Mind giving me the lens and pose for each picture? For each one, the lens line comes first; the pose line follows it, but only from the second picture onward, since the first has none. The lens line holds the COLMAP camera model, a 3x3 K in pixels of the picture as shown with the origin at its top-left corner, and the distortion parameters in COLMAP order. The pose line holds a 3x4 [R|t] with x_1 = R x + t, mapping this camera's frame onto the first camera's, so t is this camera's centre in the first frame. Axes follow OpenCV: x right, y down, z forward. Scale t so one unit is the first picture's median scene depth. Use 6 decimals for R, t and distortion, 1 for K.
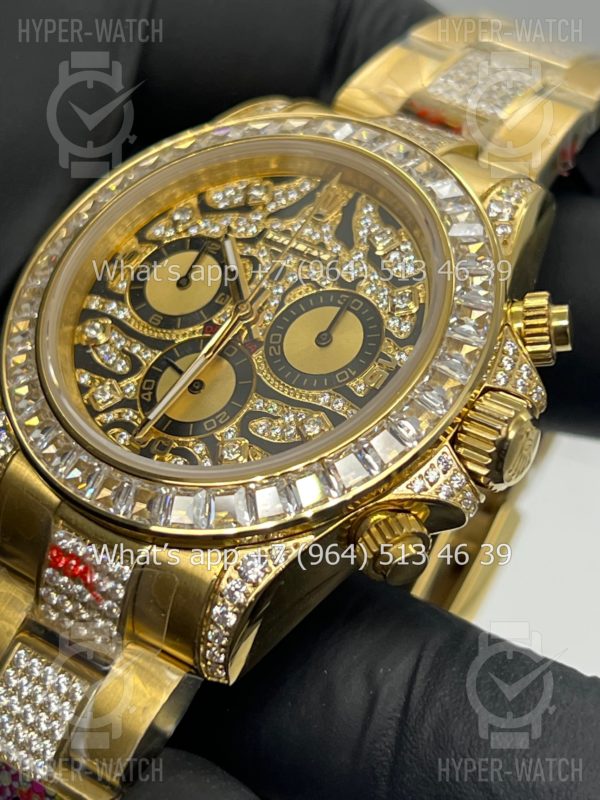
lens RADIAL K [[1927.0, 0, 300.3], [0, 1927.0, 402.5], [0, 0, 1]] dist [0.279516, 0.000000]
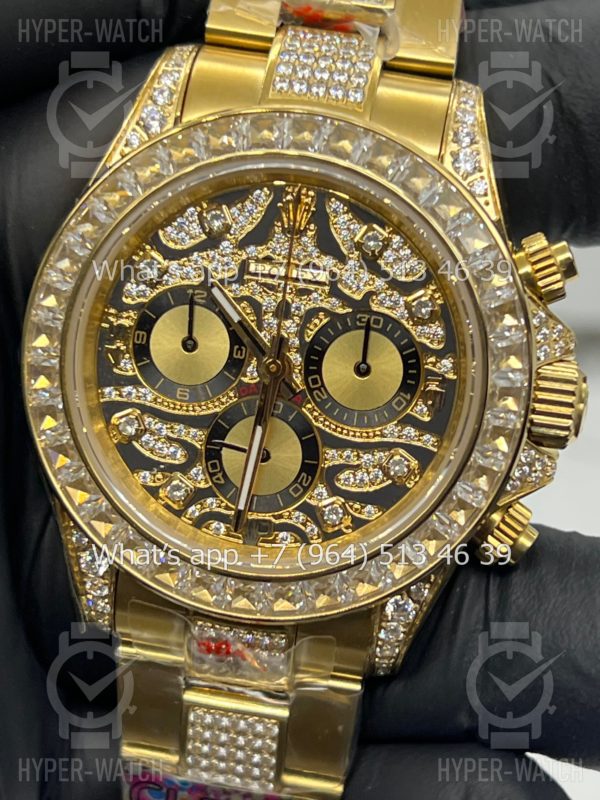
lens RADIAL K [[1927.0, 0, 298.6], [0, 1927.0, 398.5], [0, 0, 1]] dist [0.279516, 0.000000]
pose [[0.893136, -0.431673, 0.126357, -0.151157], [0.292391, 0.770687, 0.566170, -0.598005], [-0.341782, -0.468721, 0.814546, 0.169470]]
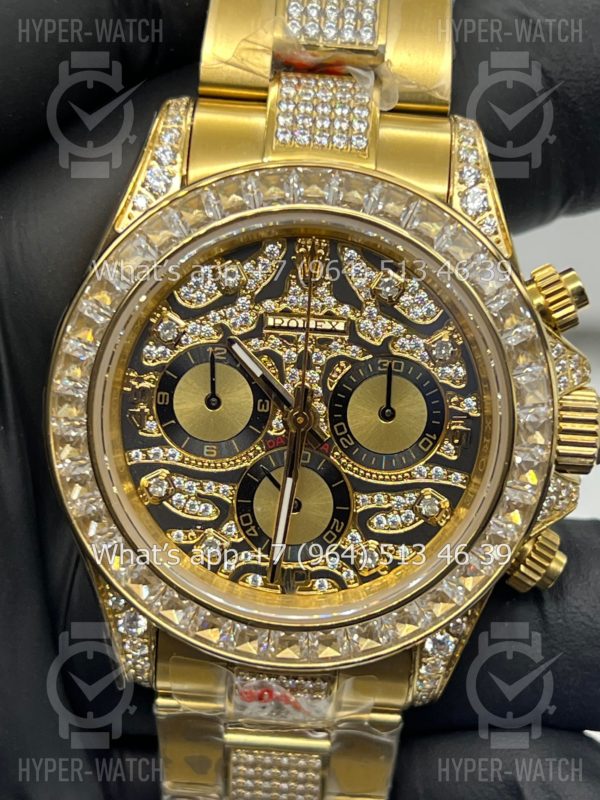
lens RADIAL K [[1927.0, 0, 296.0], [0, 1927.0, 399.9], [0, 0, 1]] dist [0.279516, 0.000000]
pose [[0.845679, -0.507612, 0.164792, -0.192068], [0.309009, 0.717478, 0.624291, -0.684894], [-0.435132, -0.477028, 0.763613, 0.232429]]
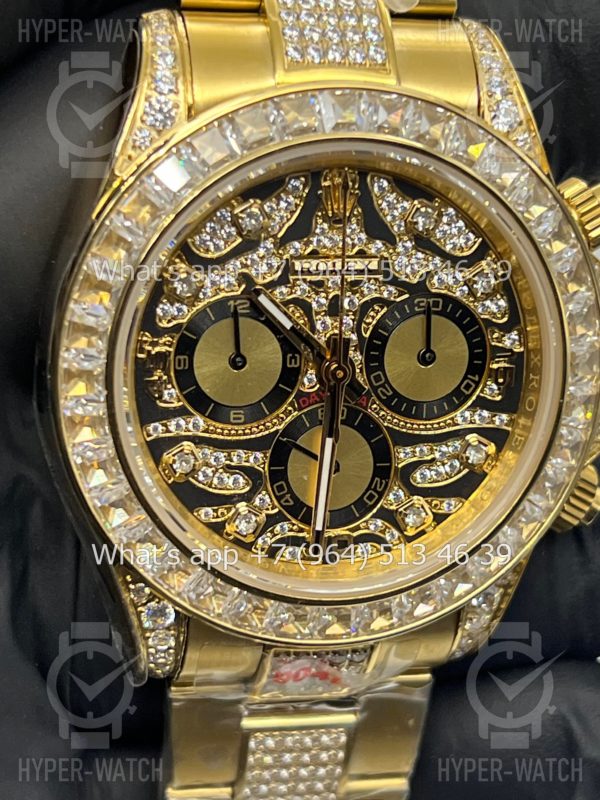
lens RADIAL K [[1927.0, 0, 304.1], [0, 1927.0, 404.2], [0, 0, 1]] dist [0.279516, 0.000000]
pose [[0.737234, -0.596169, 0.317911, -0.337197], [0.195853, 0.638905, 0.743937, -0.714024], [-0.646627, -0.486192, 0.587784, 0.467955]]
